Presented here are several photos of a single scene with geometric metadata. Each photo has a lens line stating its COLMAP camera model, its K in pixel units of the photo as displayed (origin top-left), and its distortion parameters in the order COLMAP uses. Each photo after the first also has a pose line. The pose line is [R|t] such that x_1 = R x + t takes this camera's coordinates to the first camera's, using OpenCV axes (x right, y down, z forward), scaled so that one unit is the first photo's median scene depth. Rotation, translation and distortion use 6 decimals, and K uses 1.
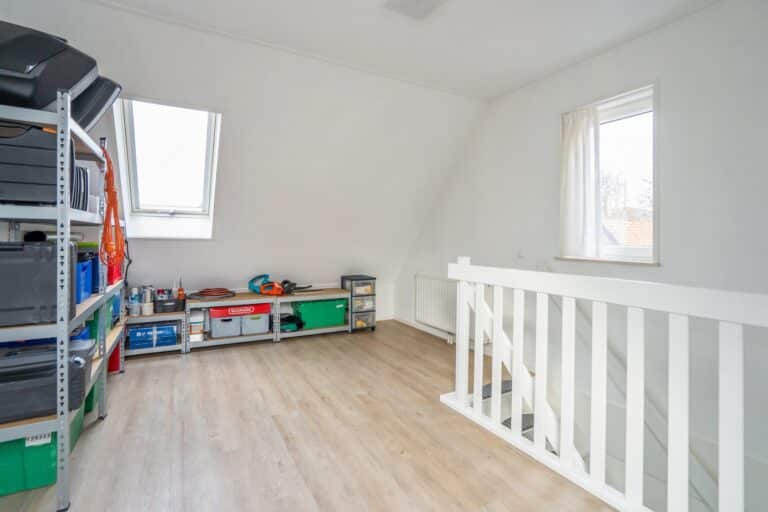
lens RADIAL K [[357.4, 0, 382.5], [0, 357.4, 239.8], [0, 0, 1]] dist [-0.001474, 0.000251]
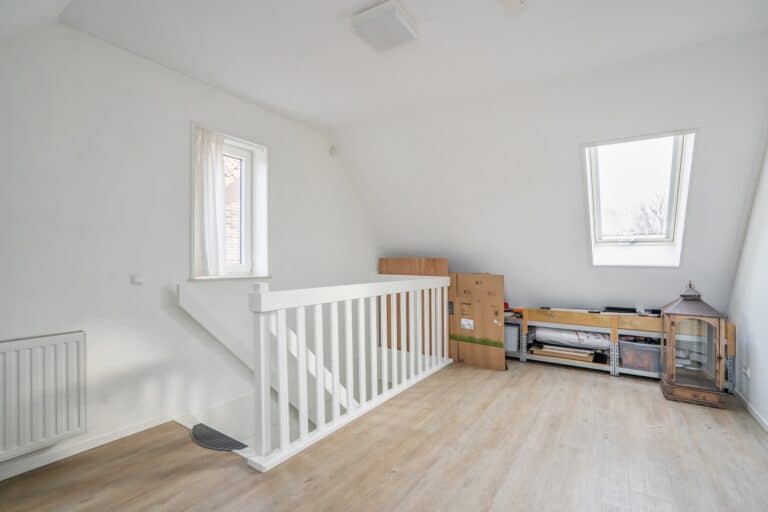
lens RADIAL K [[357.4, 0, 382.2], [0, 357.4, 256.9], [0, 0, 1]] dist [-0.001474, 0.000251]
pose [[-0.430985, -0.010141, 0.902302, -0.811072], [-0.006468, 0.999946, 0.008148, -0.029149], [-0.902336, -0.002324, -0.431027, 1.403837]]
